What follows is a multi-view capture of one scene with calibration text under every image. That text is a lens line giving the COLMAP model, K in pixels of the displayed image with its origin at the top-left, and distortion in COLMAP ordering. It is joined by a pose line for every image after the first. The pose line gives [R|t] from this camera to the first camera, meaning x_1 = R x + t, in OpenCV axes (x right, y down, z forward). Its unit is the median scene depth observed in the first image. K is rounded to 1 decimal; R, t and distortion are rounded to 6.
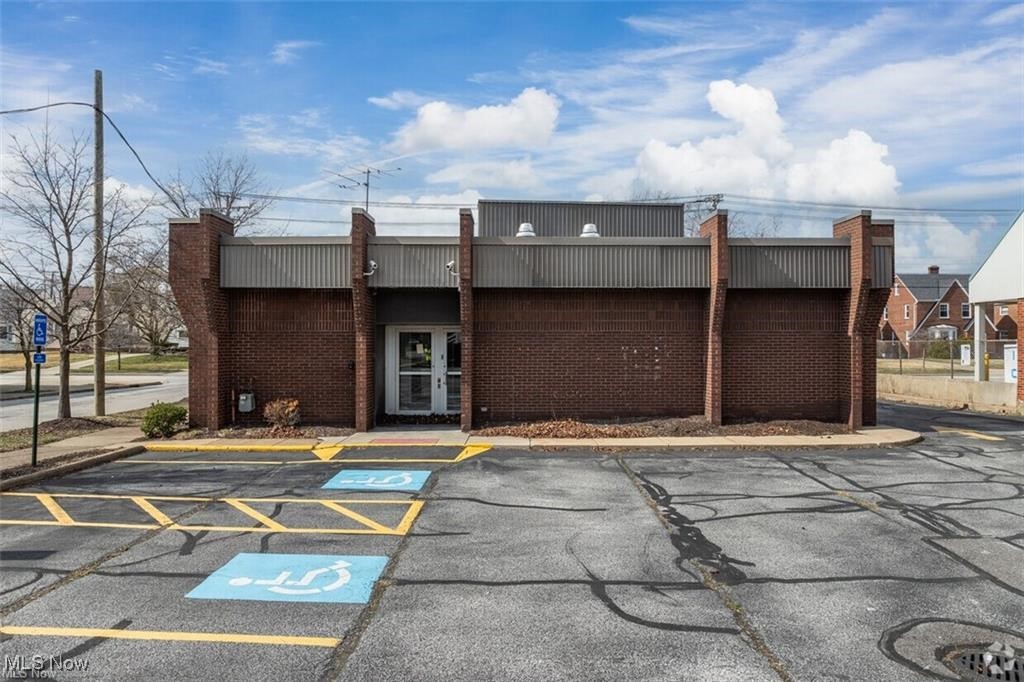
lens RADIAL K [[690.6, 0, 529.3], [0, 690.6, 337.1], [0, 0, 1]] dist [-0.005554, -0.003346]
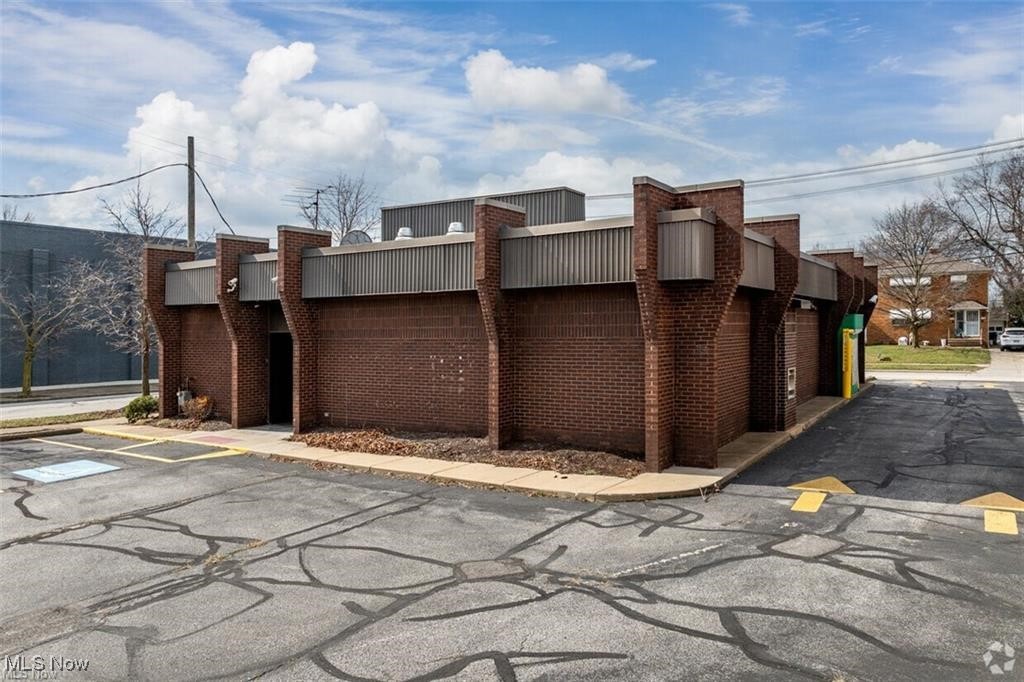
lens RADIAL K [[690.6, 0, 529.3], [0, 690.6, 337.1], [0, 0, 1]] dist [-0.005554, -0.003346]
pose [[0.837125, -0.003498, -0.547000, 0.753433], [0.014256, 0.999779, 0.015424, -0.023432], [0.546826, -0.020710, 0.836990, 0.298463]]
